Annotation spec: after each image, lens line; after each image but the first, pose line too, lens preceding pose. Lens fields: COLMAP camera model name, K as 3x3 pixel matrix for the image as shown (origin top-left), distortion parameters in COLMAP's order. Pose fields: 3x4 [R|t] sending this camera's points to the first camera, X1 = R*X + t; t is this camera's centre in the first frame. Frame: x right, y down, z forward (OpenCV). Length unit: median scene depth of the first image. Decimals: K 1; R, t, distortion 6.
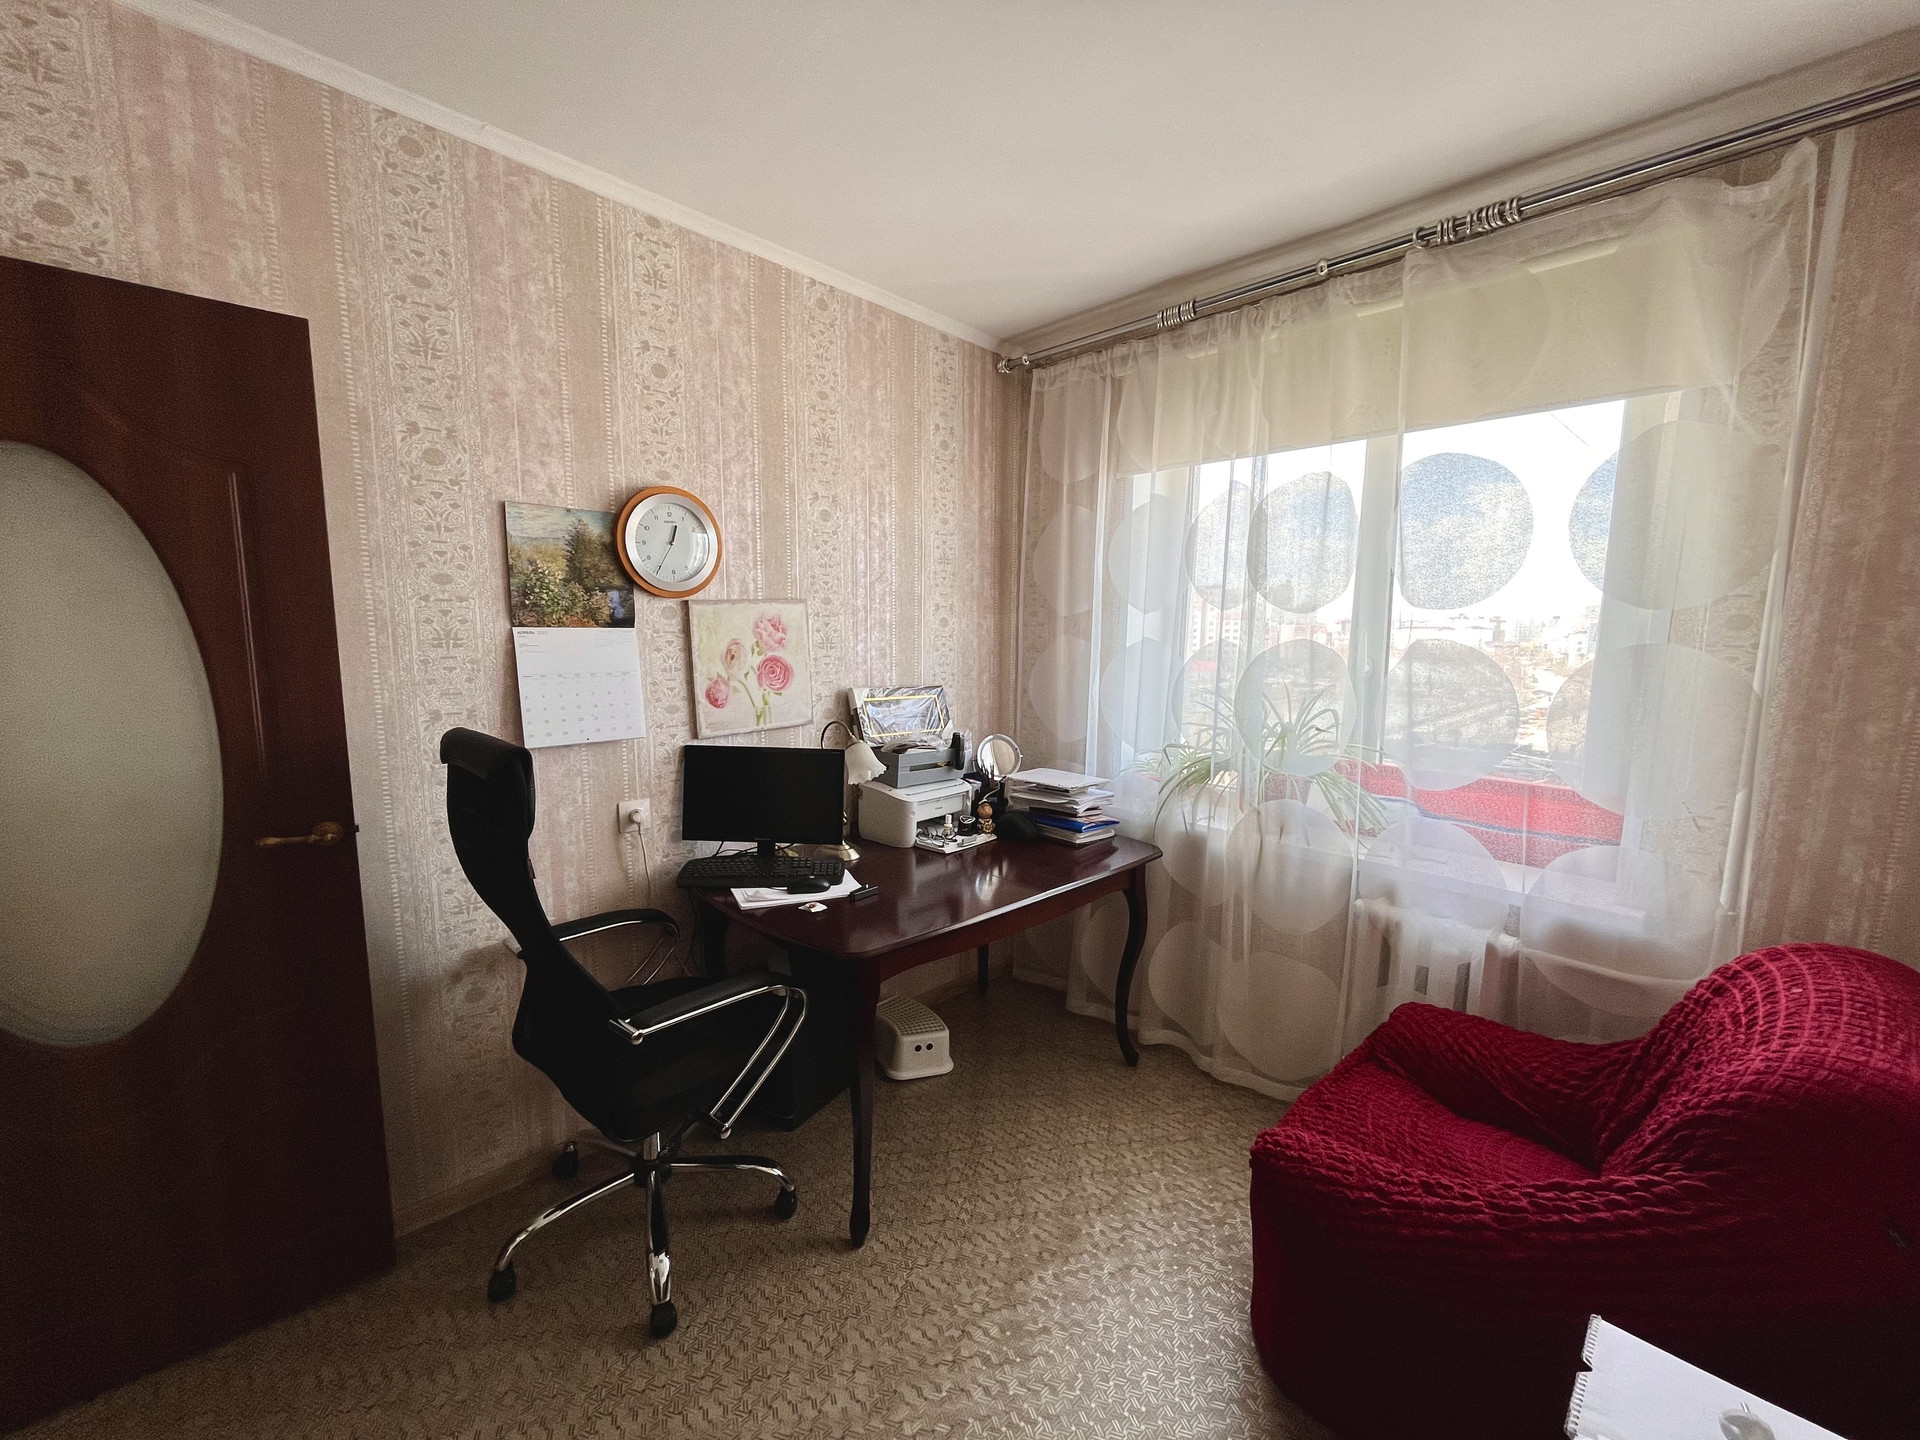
lens RADIAL K [[776.8, 0, 955.1], [0, 776.8, 726.4], [0, 0, 1]] dist [0.004735, 0.000846]
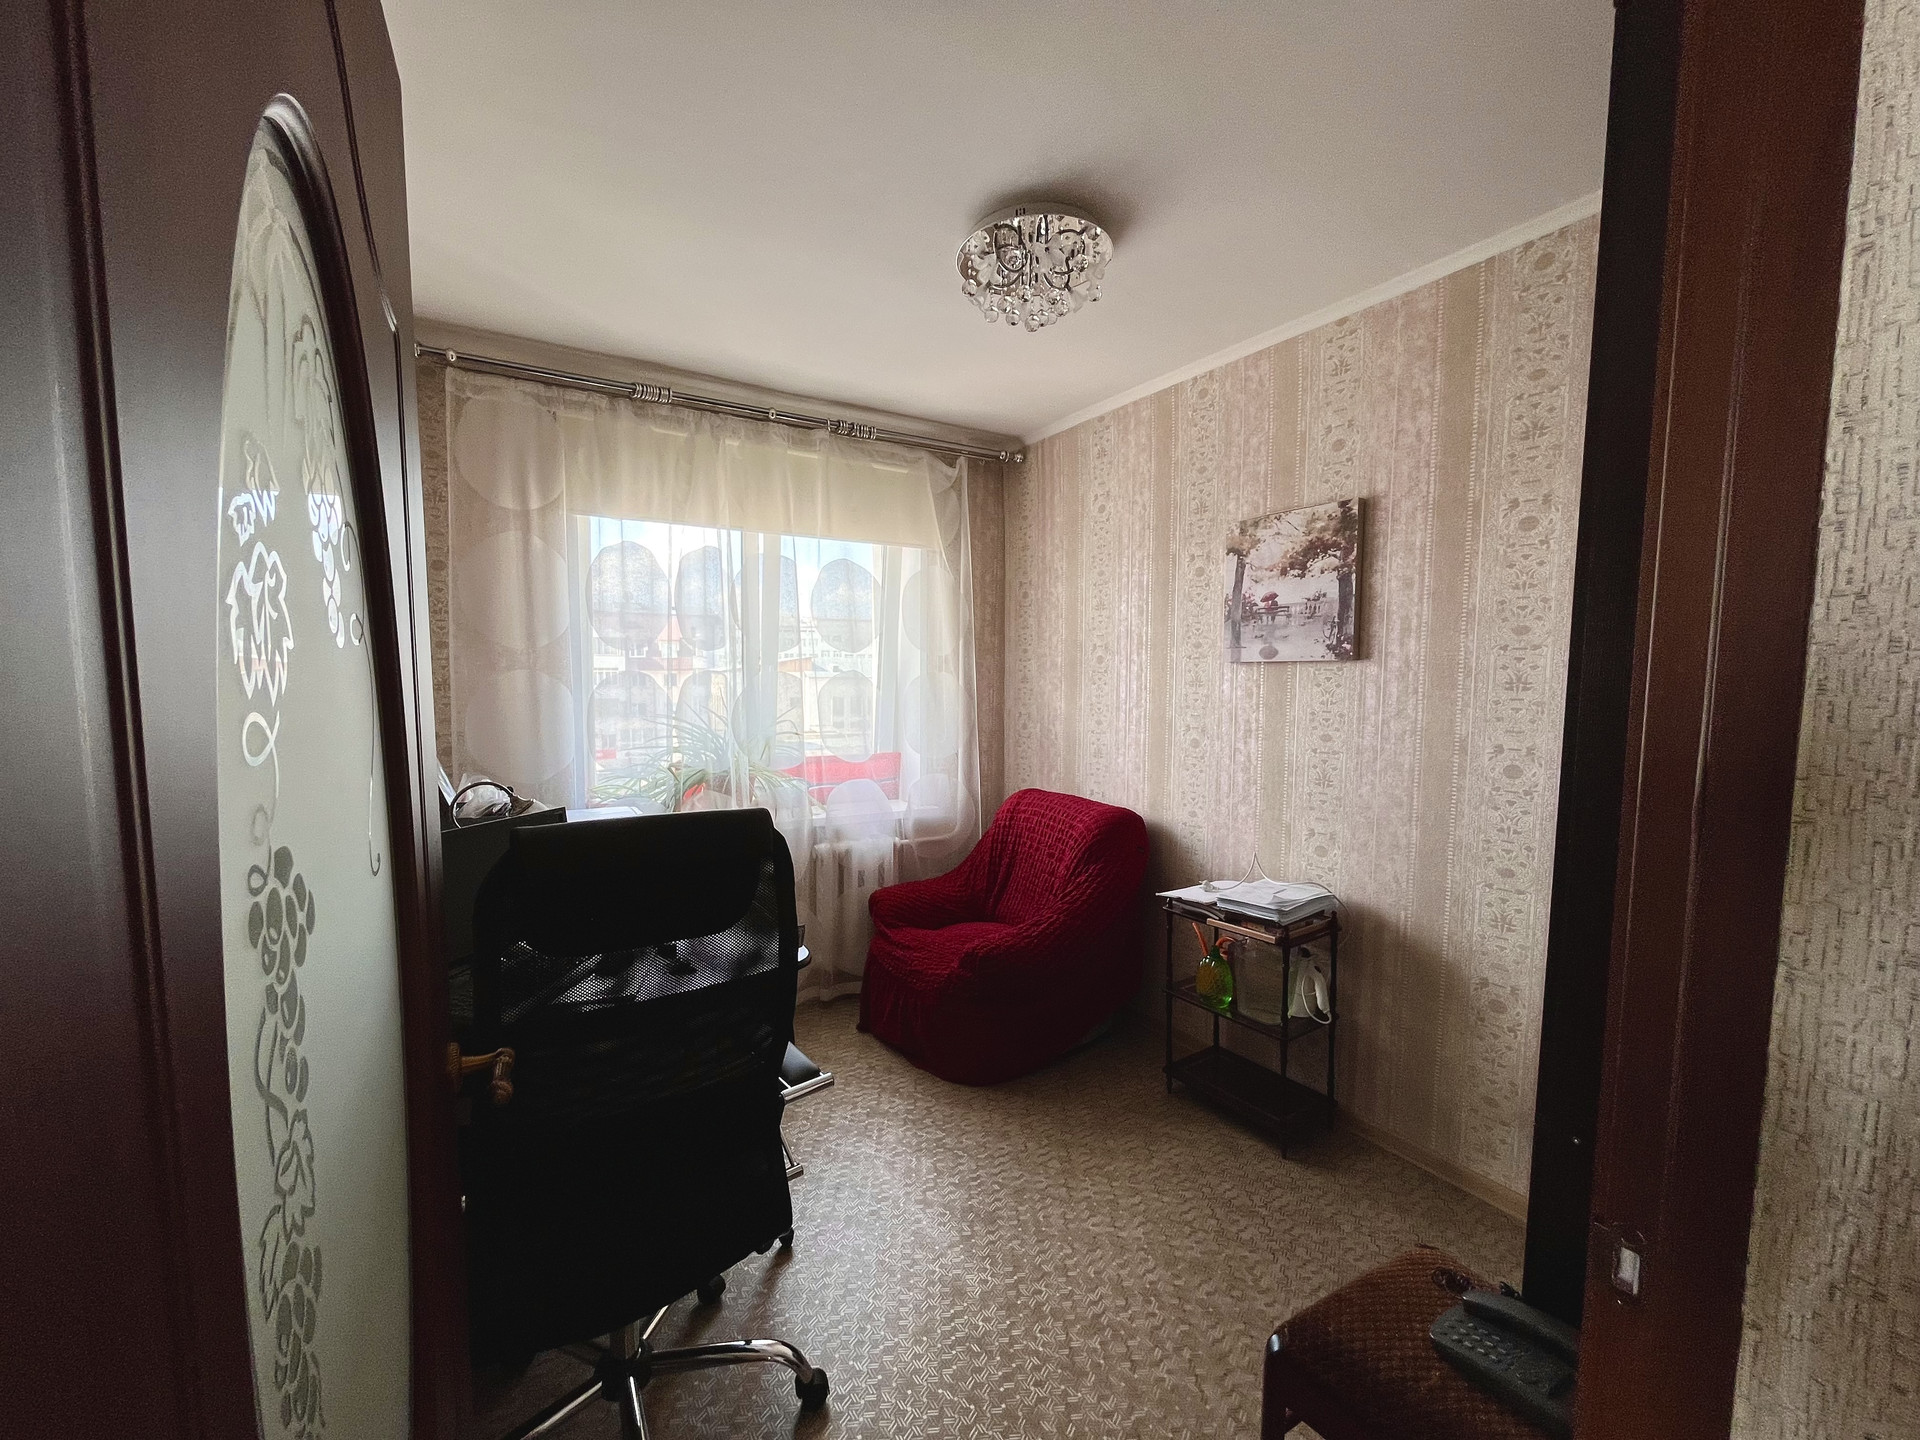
lens RADIAL K [[776.8, 0, 956.6], [0, 776.8, 729.4], [0, 0, 1]] dist [0.004735, 0.000846]
pose [[0.230529, -0.072123, 0.970389, -0.935181], [0.126941, 0.990956, 0.043495, -0.031957], [-0.964750, 0.113156, 0.237599, 0.419670]]
